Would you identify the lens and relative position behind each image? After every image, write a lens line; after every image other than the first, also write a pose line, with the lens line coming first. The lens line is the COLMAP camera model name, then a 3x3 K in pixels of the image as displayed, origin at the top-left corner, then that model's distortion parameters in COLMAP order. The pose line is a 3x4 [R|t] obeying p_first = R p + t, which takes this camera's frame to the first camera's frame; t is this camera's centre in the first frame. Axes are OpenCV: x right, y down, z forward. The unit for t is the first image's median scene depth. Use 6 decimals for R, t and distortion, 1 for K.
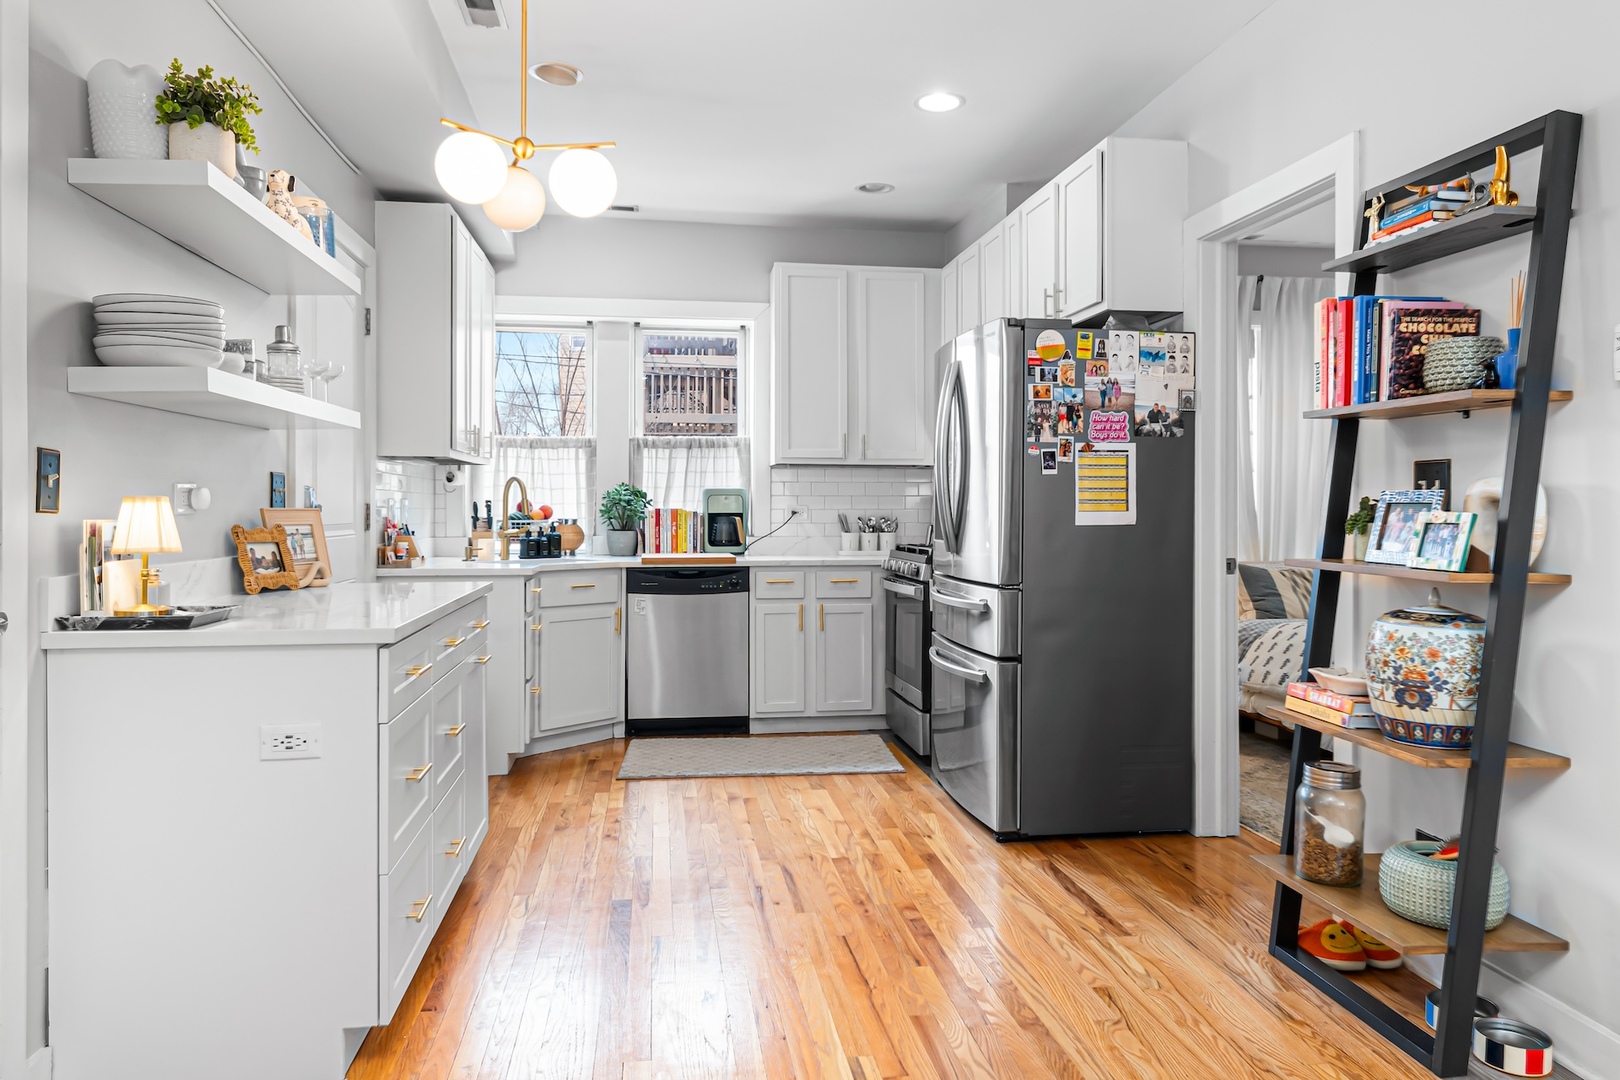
lens RADIAL K [[1112.0, 0, 809.6], [0, 1112.0, 537.6], [0, 0, 1]] dist [0.002538, -0.001127]
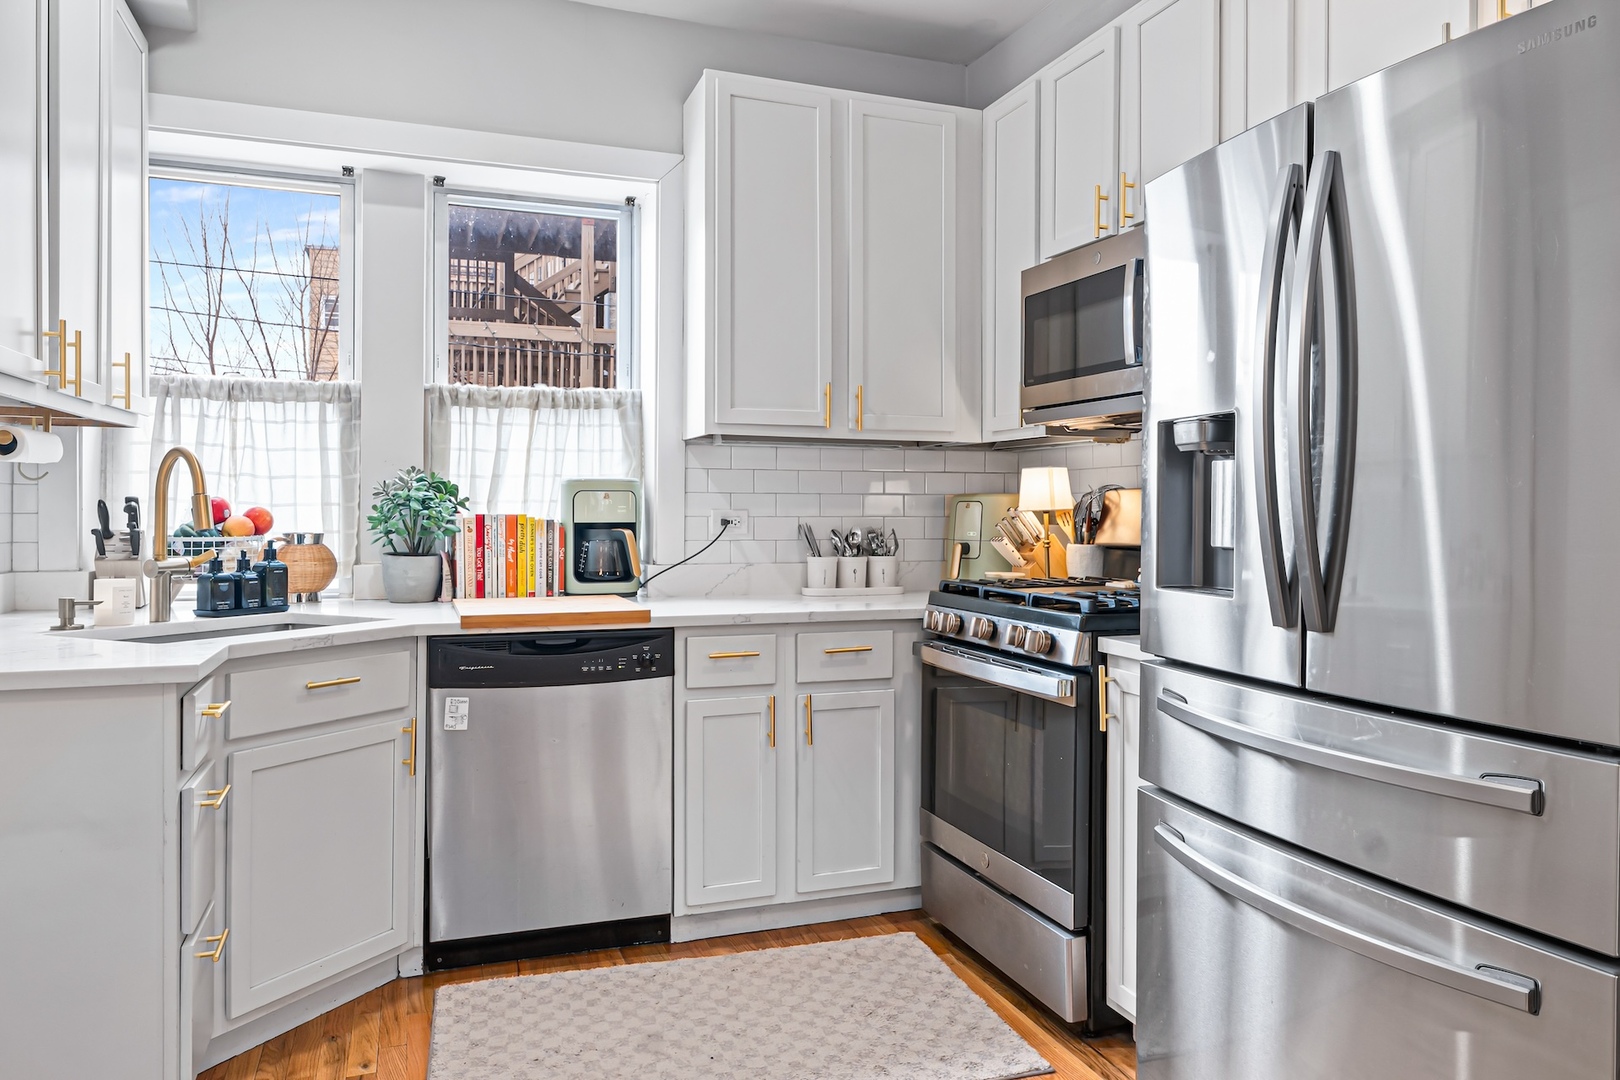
lens RADIAL K [[1112.0, 0, 815.4], [0, 1112.0, 531.1], [0, 0, 1]] dist [0.002538, -0.001127]
pose [[0.979028, -0.000646, 0.203725, -0.088715], [0.002290, 0.999967, -0.007833, -0.013646], [-0.203713, 0.008135, 0.978997, 0.442012]]
